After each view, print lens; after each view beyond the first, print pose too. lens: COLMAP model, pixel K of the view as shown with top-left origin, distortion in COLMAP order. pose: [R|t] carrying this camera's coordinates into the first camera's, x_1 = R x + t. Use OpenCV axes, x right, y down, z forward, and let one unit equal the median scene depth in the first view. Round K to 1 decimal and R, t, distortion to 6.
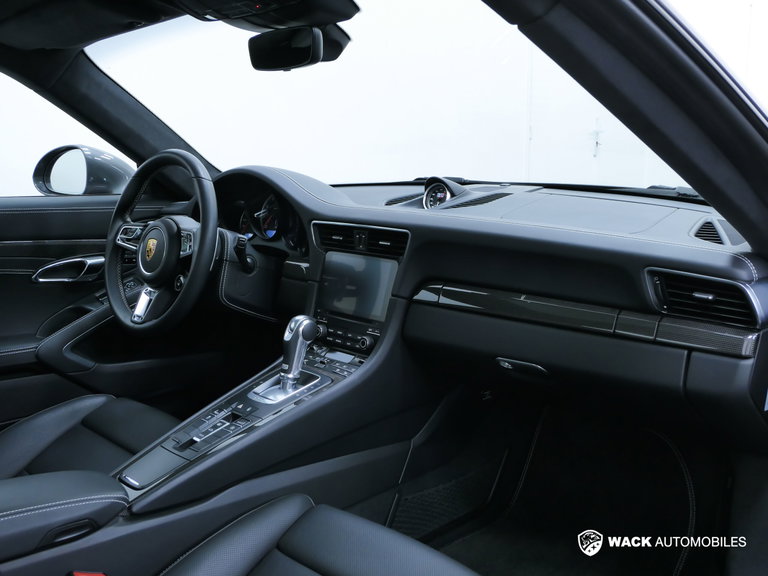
lens RADIAL K [[727.8, 0, 384.3], [0, 727.8, 288.6], [0, 0, 1]] dist [-0.010646, 0.000000]
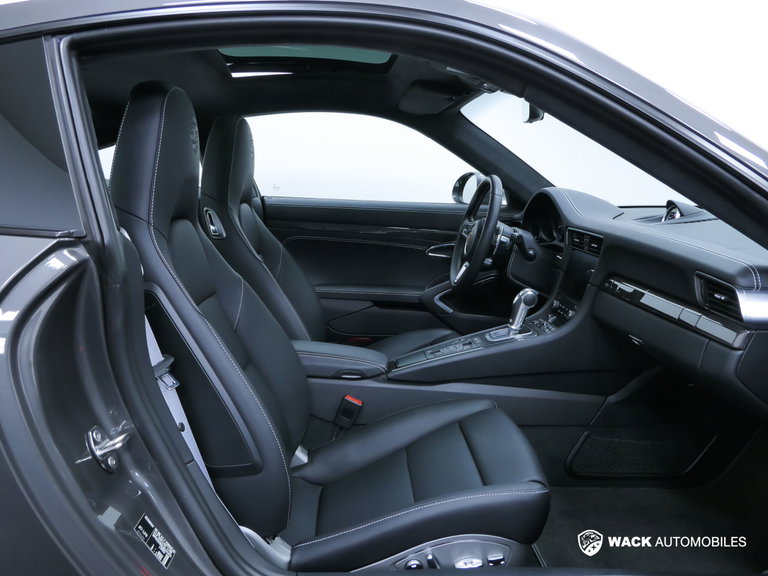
lens RADIAL K [[583.4, 0, 383.7], [0, 583.4, 288.5], [0, 0, 1]] dist [0.012331, -0.001649]
pose [[0.757129, 0.138017, -0.638520, 0.362885], [-0.136276, 0.989292, 0.052246, 0.012572], [0.638893, 0.047458, 0.767830, -0.082368]]
